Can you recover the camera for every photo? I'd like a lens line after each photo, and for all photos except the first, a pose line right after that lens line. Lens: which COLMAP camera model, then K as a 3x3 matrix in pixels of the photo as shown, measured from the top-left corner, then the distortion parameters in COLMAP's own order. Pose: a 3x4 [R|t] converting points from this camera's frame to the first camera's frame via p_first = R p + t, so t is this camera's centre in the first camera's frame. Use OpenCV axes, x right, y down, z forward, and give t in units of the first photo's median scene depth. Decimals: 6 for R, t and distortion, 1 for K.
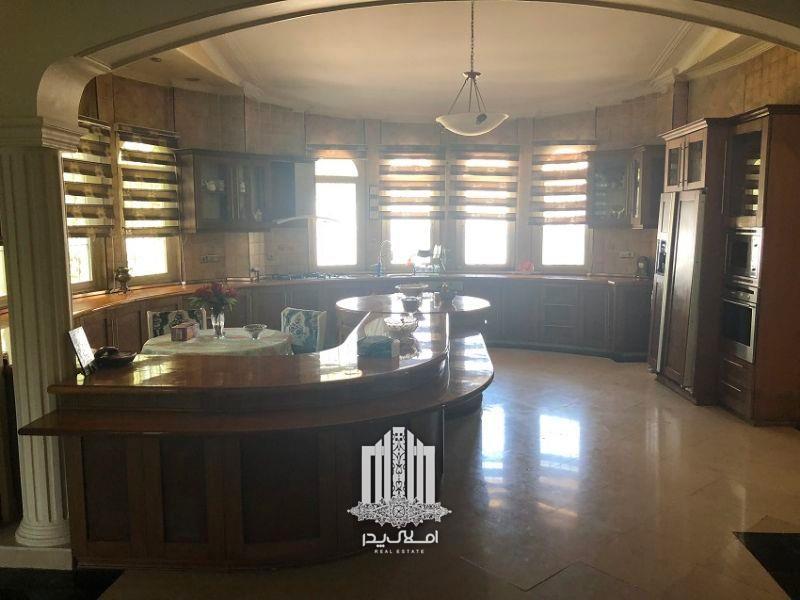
lens RADIAL K [[648.6, 0, 388.5], [0, 648.6, 298.1], [0, 0, 1]] dist [0.021147, -0.018455]
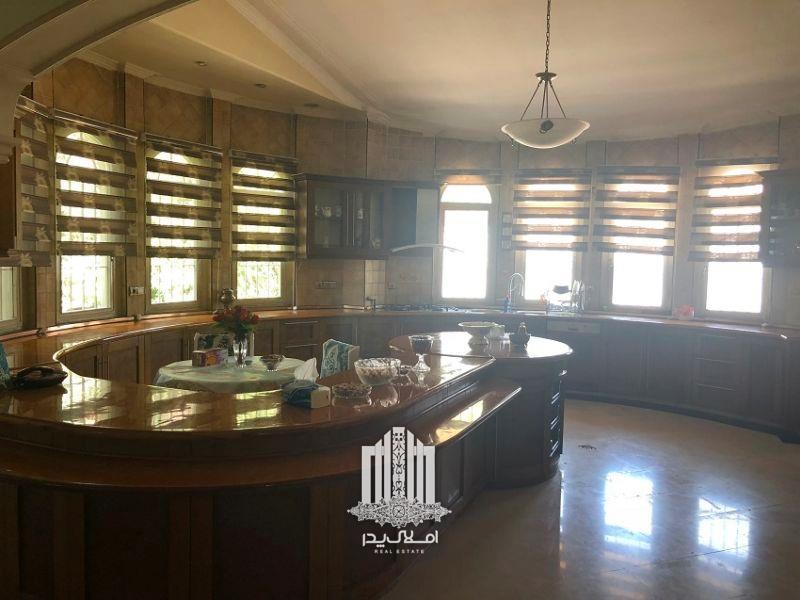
lens RADIAL K [[648.6, 0, 402.6], [0, 648.6, 292.8], [0, 0, 1]] dist [0.021147, -0.018455]
pose [[0.944505, 0.045724, -0.325300, 0.152022], [-0.065074, 0.996684, -0.048847, -0.008223], [0.321988, 0.067305, 0.944348, 0.107161]]
